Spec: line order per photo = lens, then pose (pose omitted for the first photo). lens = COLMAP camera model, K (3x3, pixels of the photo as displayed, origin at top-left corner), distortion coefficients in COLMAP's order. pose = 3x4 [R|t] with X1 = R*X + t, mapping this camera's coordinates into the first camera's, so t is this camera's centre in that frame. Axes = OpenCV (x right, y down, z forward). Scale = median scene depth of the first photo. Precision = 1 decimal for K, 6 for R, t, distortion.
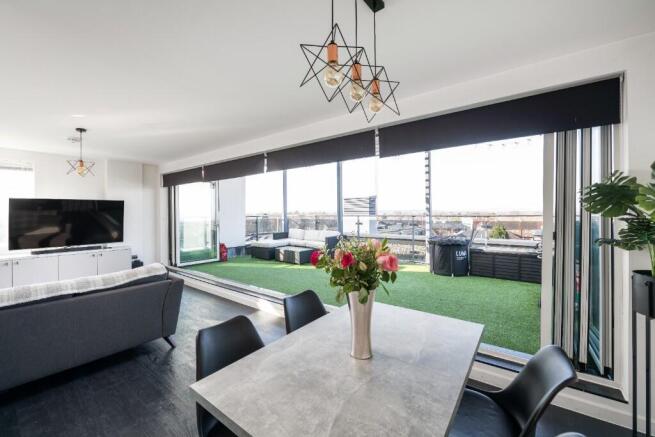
lens RADIAL K [[263.1, 0, 320.8], [0, 263.1, 212.0], [0, 0, 1]] dist [-0.000747, -0.000518]
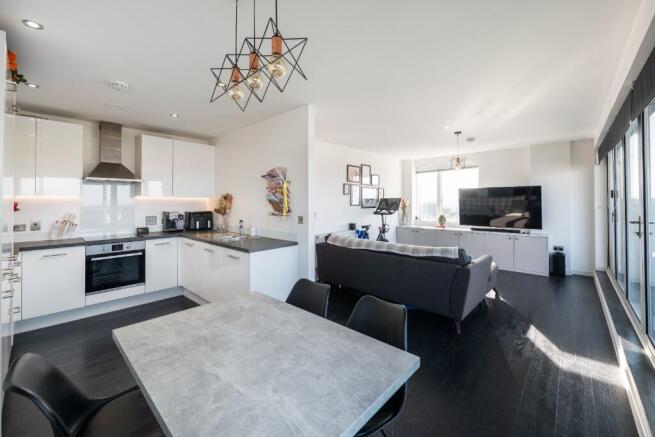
lens RADIAL K [[263.1, 0, 328.3], [0, 263.1, 199.6], [0, 0, 1]] dist [-0.000747, -0.000518]
pose [[-0.072438, 0.000814, -0.997373, 1.062528], [0.009083, 0.999959, 0.000157, -0.003699], [0.997332, -0.009048, -0.072443, 1.285435]]
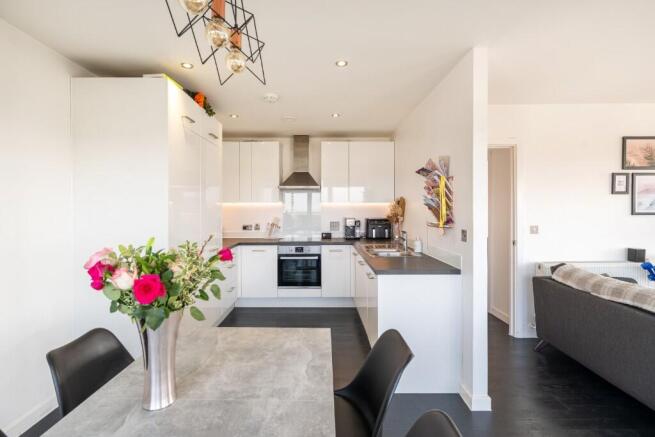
lens RADIAL K [[302.2, 0, 324.2], [0, 302.2, 210.6], [0, 0, 1]] dist [-0.002042, 0.000375]
pose [[-0.785319, 0.015159, -0.618906, 0.401663], [0.013497, 0.999882, 0.007365, 0.011332], [0.618945, -0.002570, -0.785430, 1.727628]]
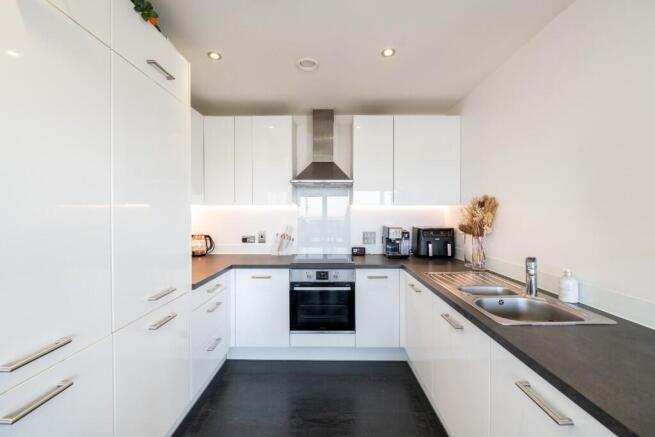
lens RADIAL K [[263.1, 0, 327.5], [0, 263.1, 215.1], [0, 0, 1]] dist [-0.000747, -0.000518]
pose [[-0.797602, 0.015020, -0.602998, -0.303949], [0.013553, 0.999884, 0.006979, 0.008145], [0.603032, -0.002606, -0.797712, 0.518885]]
